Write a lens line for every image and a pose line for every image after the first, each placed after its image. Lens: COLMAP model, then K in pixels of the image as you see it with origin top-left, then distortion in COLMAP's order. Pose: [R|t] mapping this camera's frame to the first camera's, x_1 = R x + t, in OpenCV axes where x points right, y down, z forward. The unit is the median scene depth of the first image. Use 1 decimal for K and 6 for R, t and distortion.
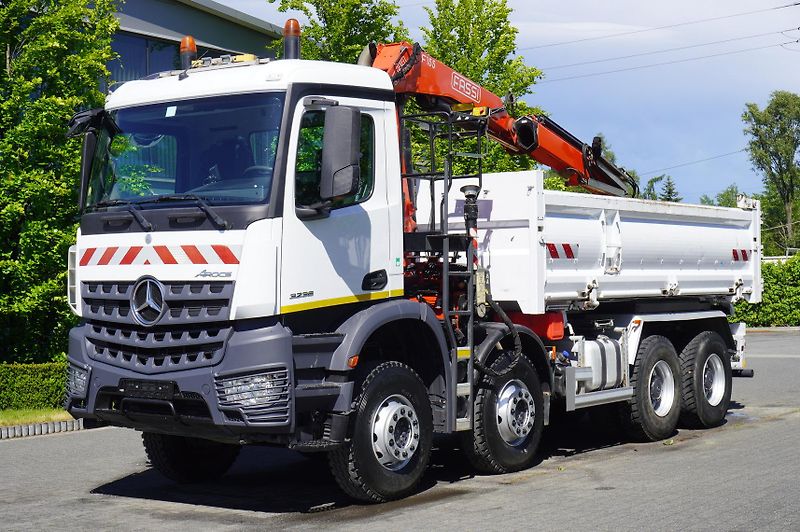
lens RADIAL K [[1299.8, 0, 400.0], [0, 1299.8, 266.0], [0, 0, 1]] dist [0.009029, 0.010696]
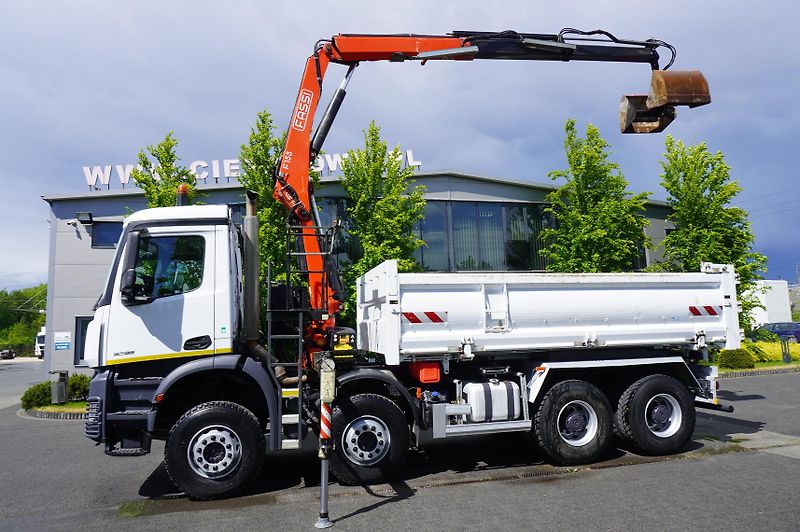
lens RADIAL K [[538.8, 0, 400.0], [0, 538.8, 266.0], [0, 0, 1]] dist [-0.039250, -0.000524]
pose [[0.767333, -0.087790, -0.635211, 0.566363], [0.023954, 0.993817, -0.108414, -0.004800], [0.640801, 0.067974, 0.764692, 0.669819]]
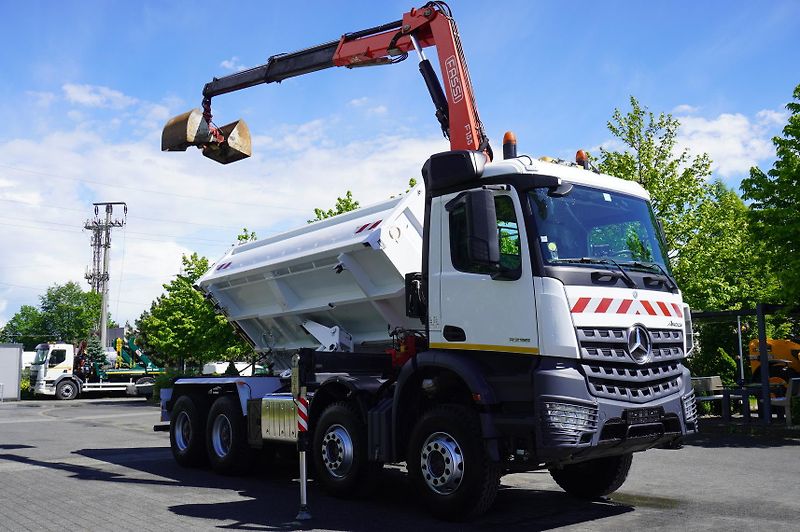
lens RADIAL K [[756.6, 0, 400.0], [0, 756.6, 266.0], [0, 0, 1]] dist [0.001928, 0.001878]
pose [[0.253404, 0.127734, 0.958890, -0.930165], [0.008308, 0.990920, -0.134197, 0.047216], [-0.967325, 0.041972, 0.250041, 1.006586]]
